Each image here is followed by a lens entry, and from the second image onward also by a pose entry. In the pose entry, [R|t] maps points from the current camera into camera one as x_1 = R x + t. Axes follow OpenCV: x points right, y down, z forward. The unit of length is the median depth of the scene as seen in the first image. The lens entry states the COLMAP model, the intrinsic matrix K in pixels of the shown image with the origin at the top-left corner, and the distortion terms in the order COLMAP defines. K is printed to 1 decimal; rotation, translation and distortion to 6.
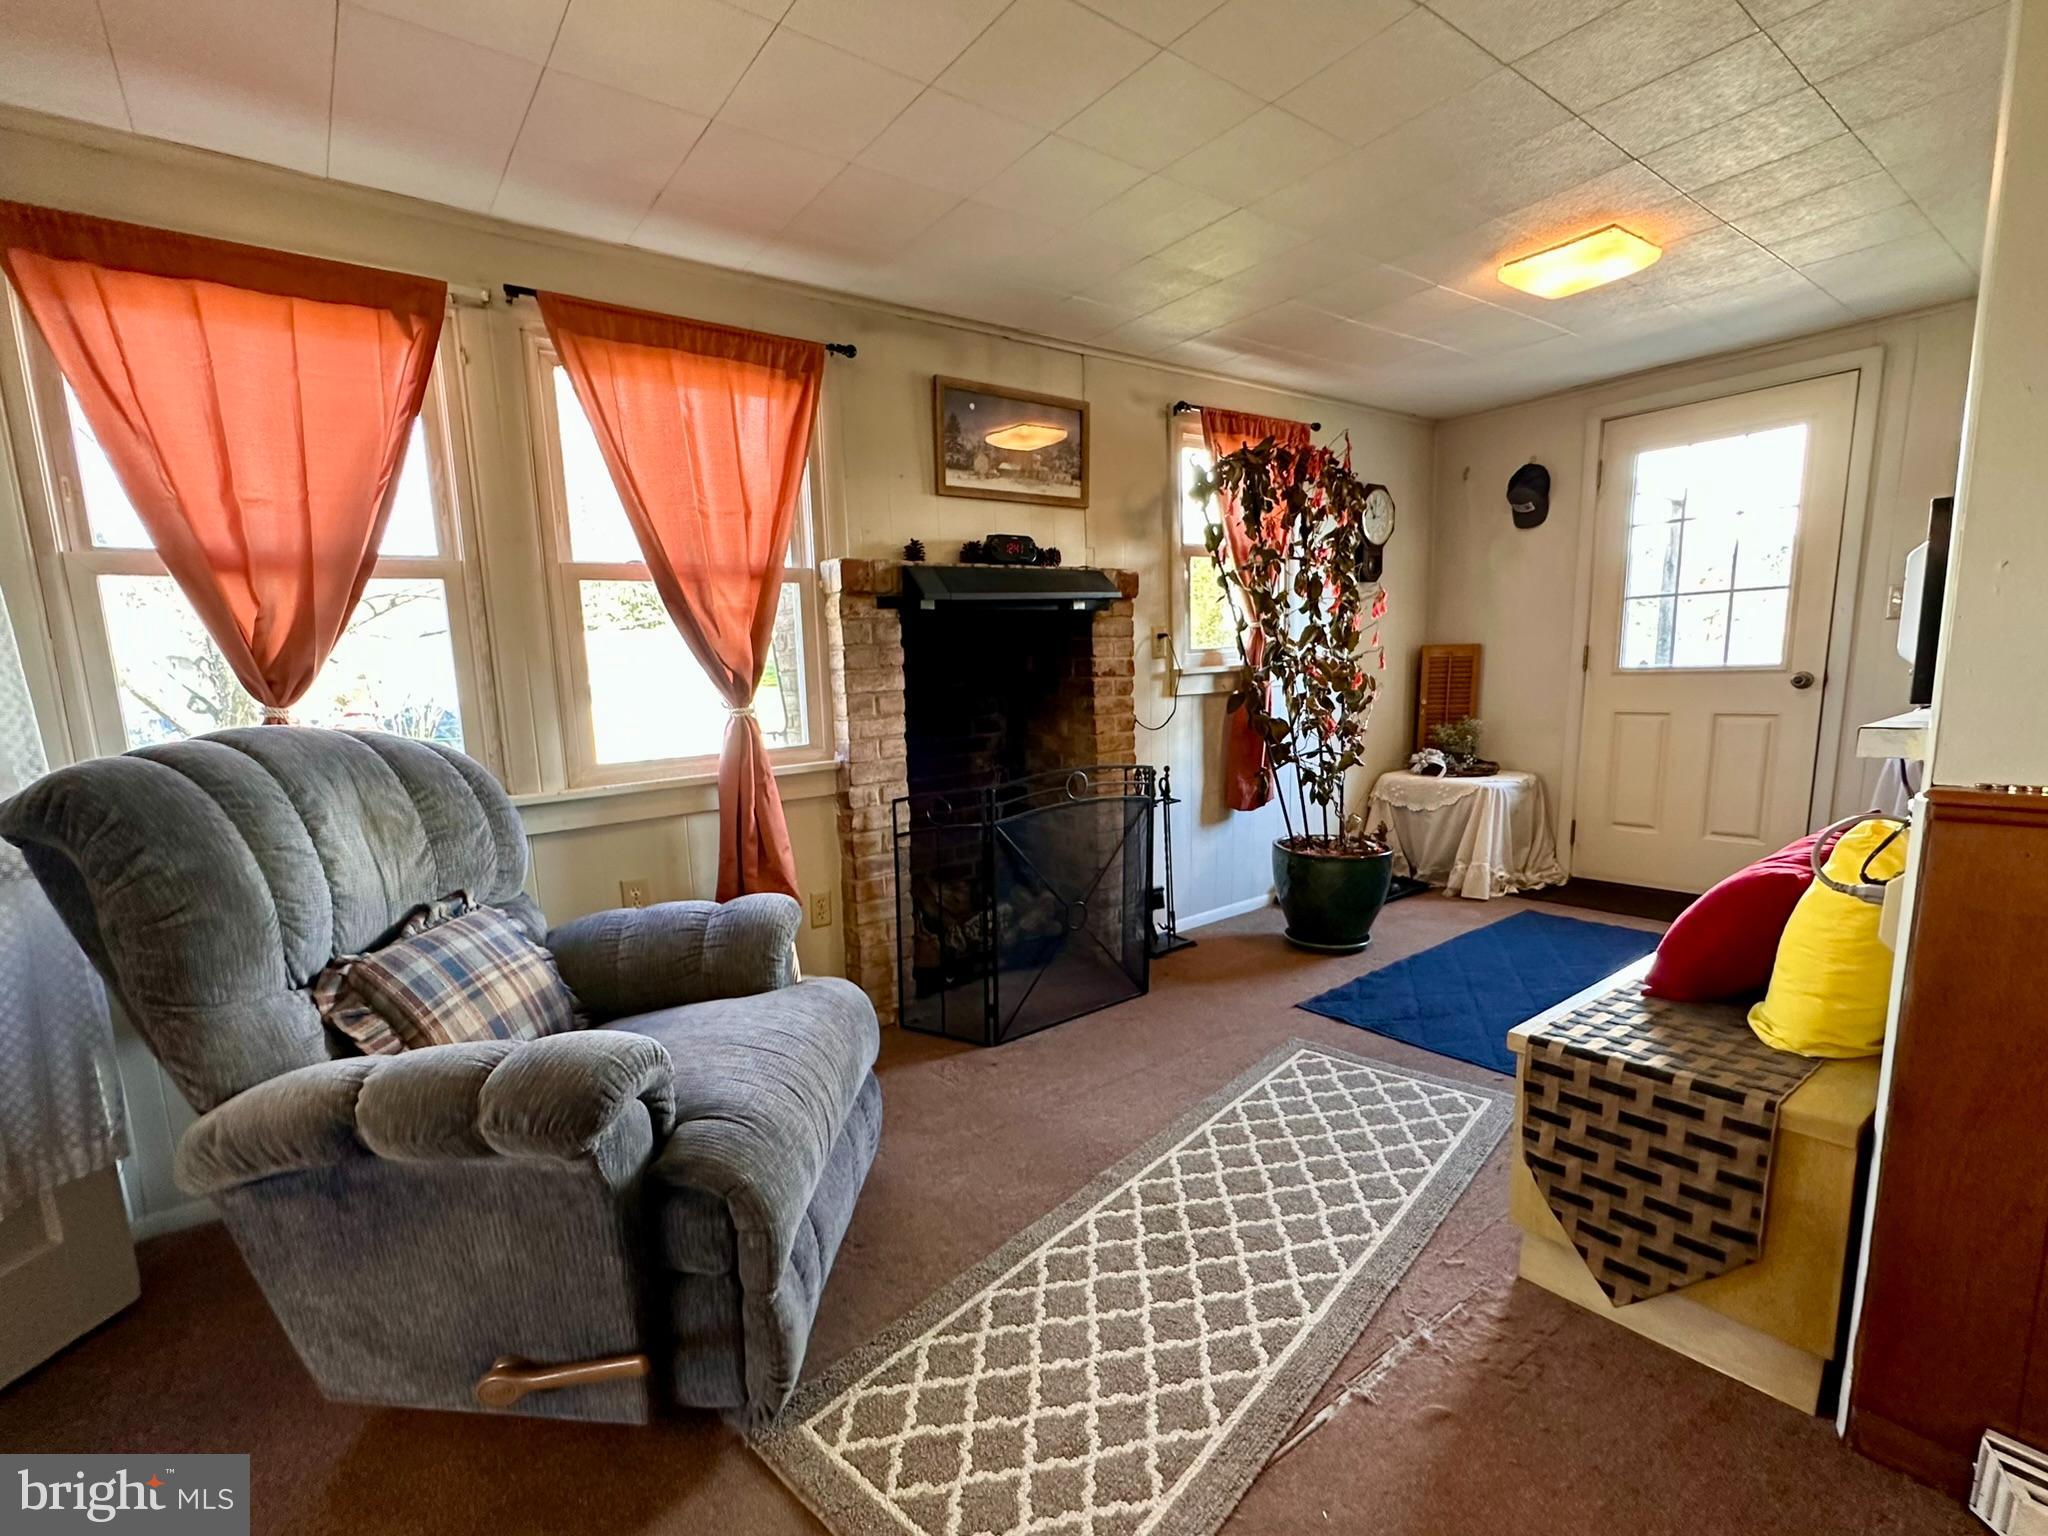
lens RADIAL K [[929.1, 0, 947.2], [0, 929.1, 820.1], [0, 0, 1]] dist [0.000998, 0.000877]
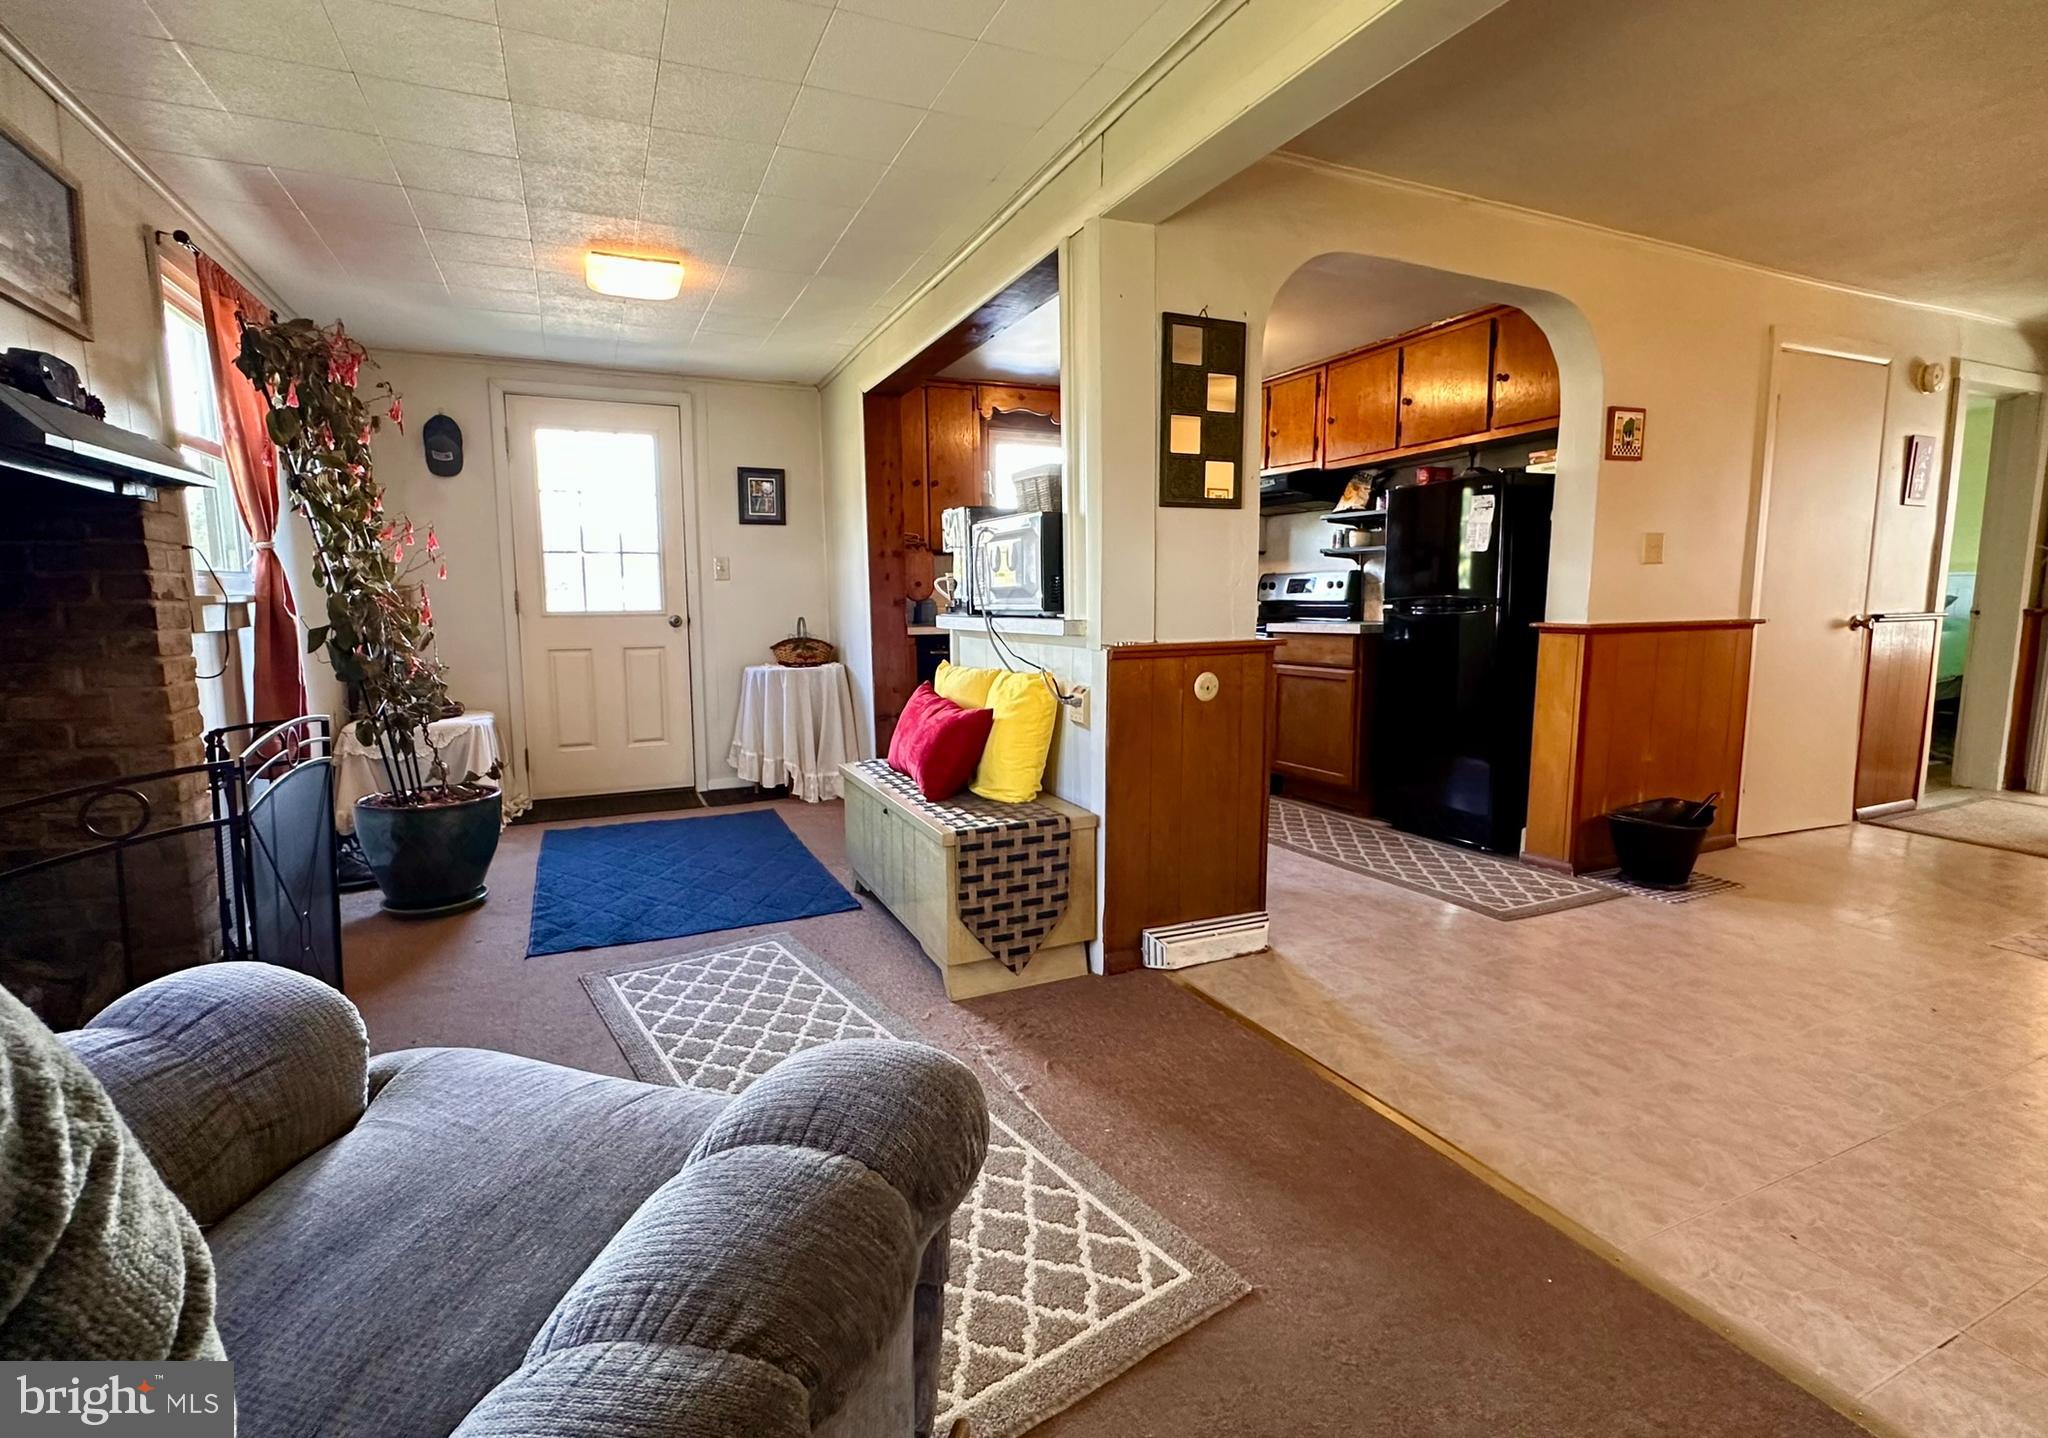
lens RADIAL K [[937.0, 0, 1024.0], [0, 937.0, 719.0], [0, 0, 1]] dist [-0.001367, 0.000021]
pose [[0.178811, -0.090417, 0.979720, -0.374505], [0.161107, 0.985019, 0.061502, -0.010157], [-0.970604, 0.146842, 0.190699, 0.264561]]
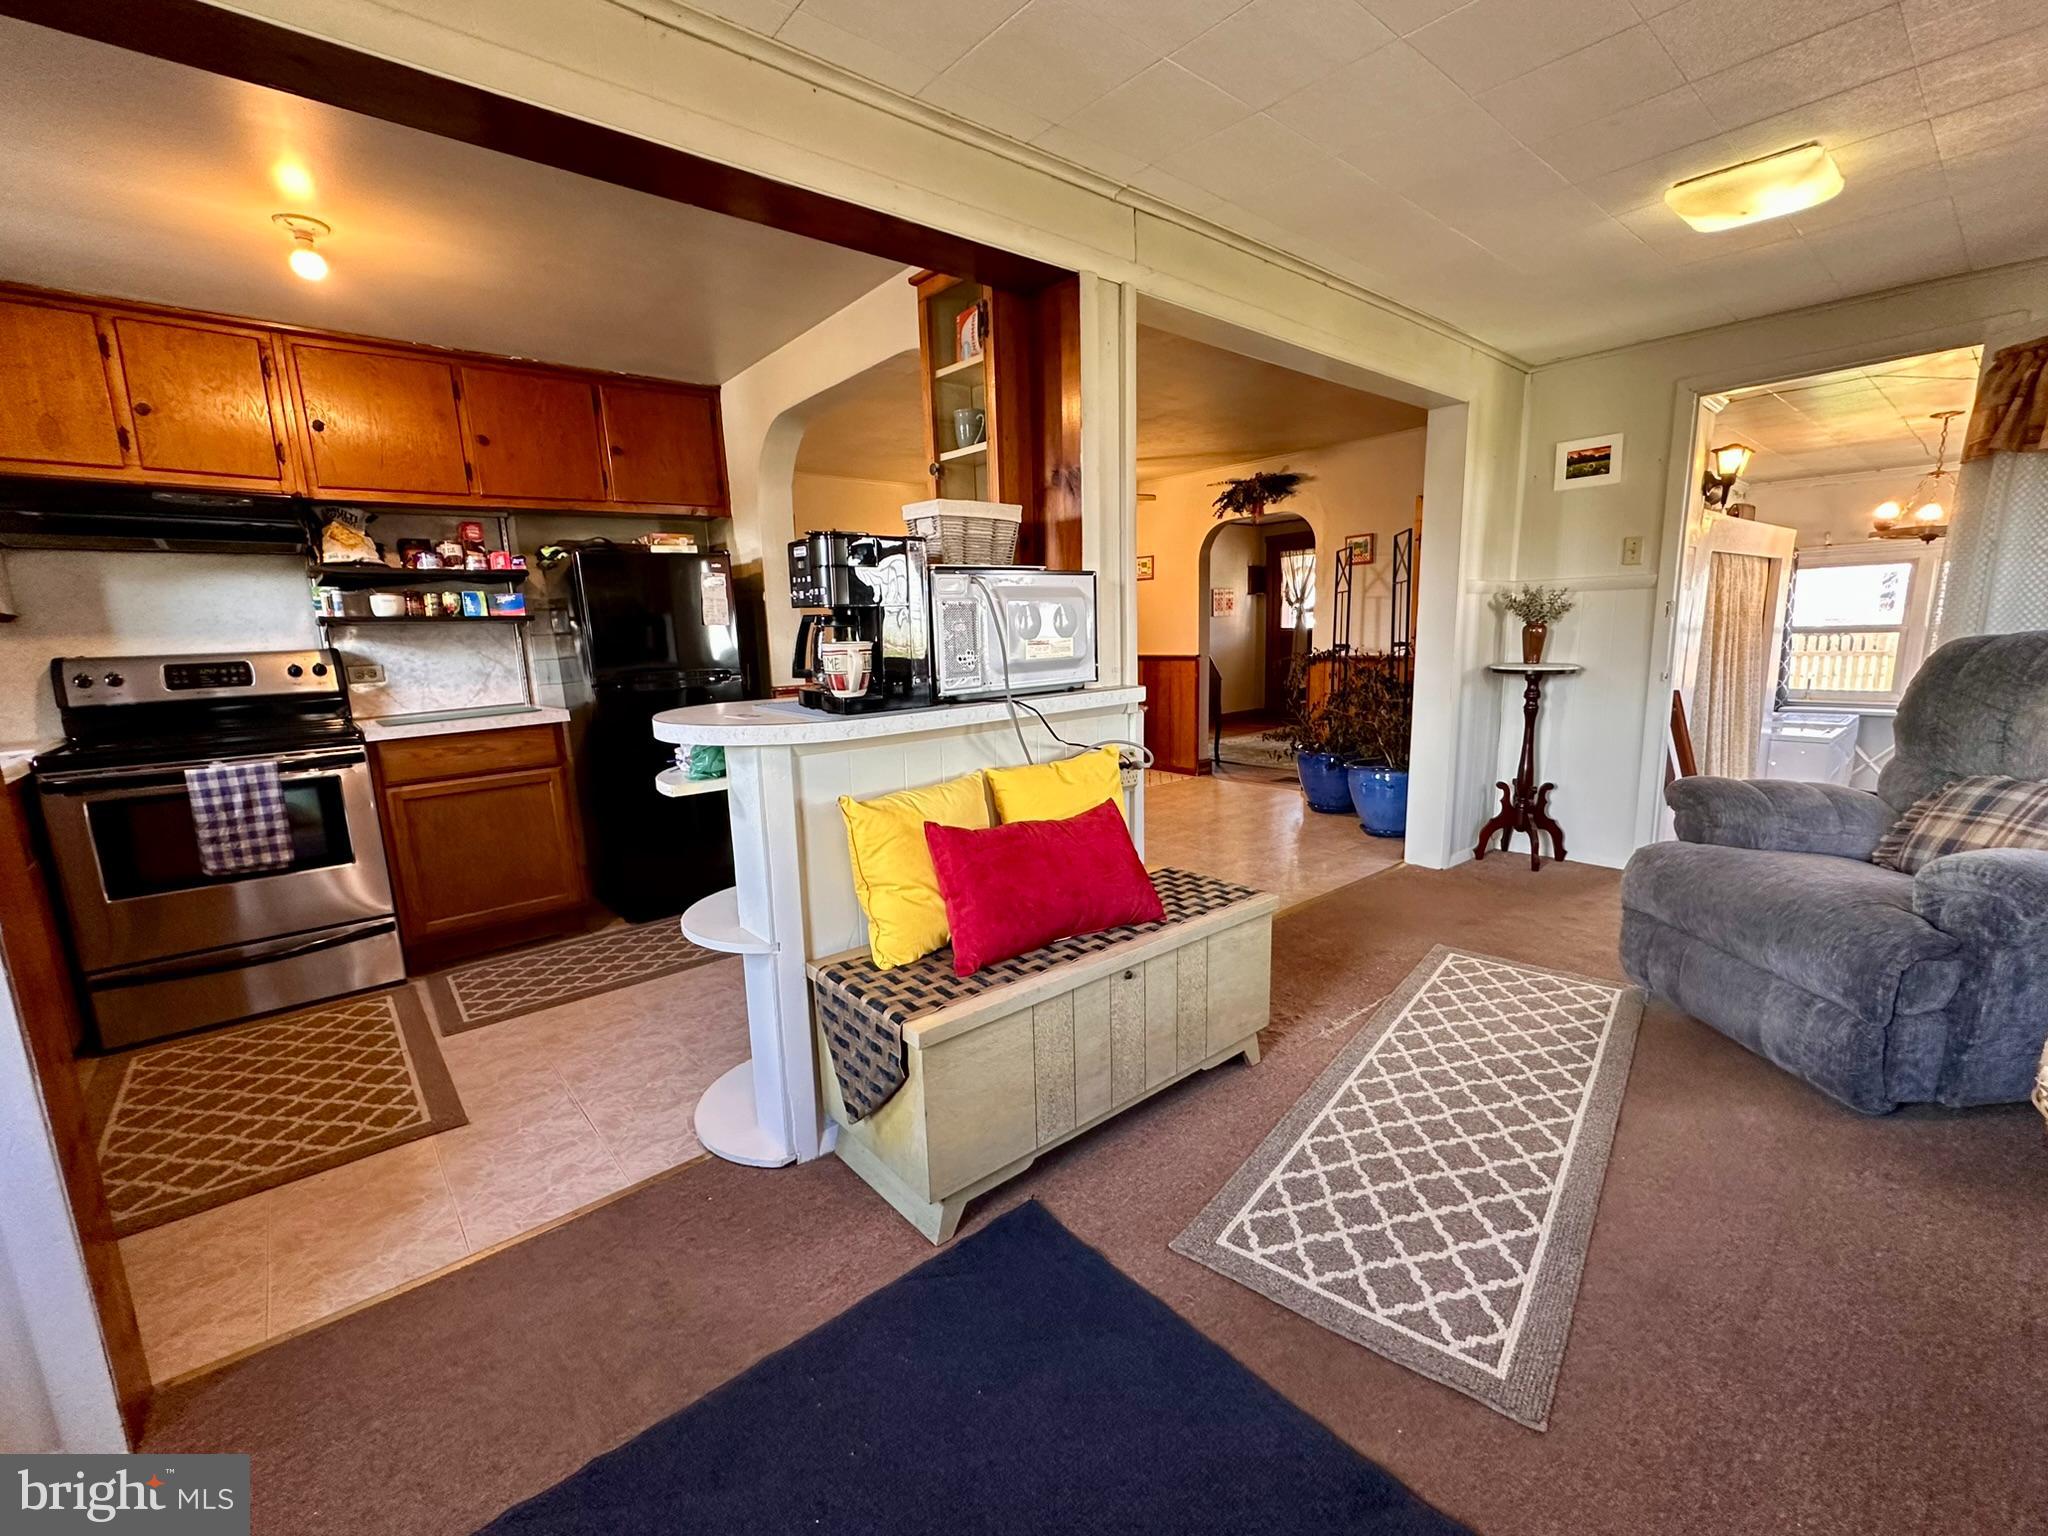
lens RADIAL K [[860.8, 0, 1008.2], [0, 860.8, 789.5], [0, 0, 1]] dist [0.001983, 0.000039]
pose [[-0.993875, 0.089902, -0.064258, 0.515936], [0.062462, 0.936723, 0.344455, -0.201549], [0.091159, 0.338331, -0.936601, 1.022509]]
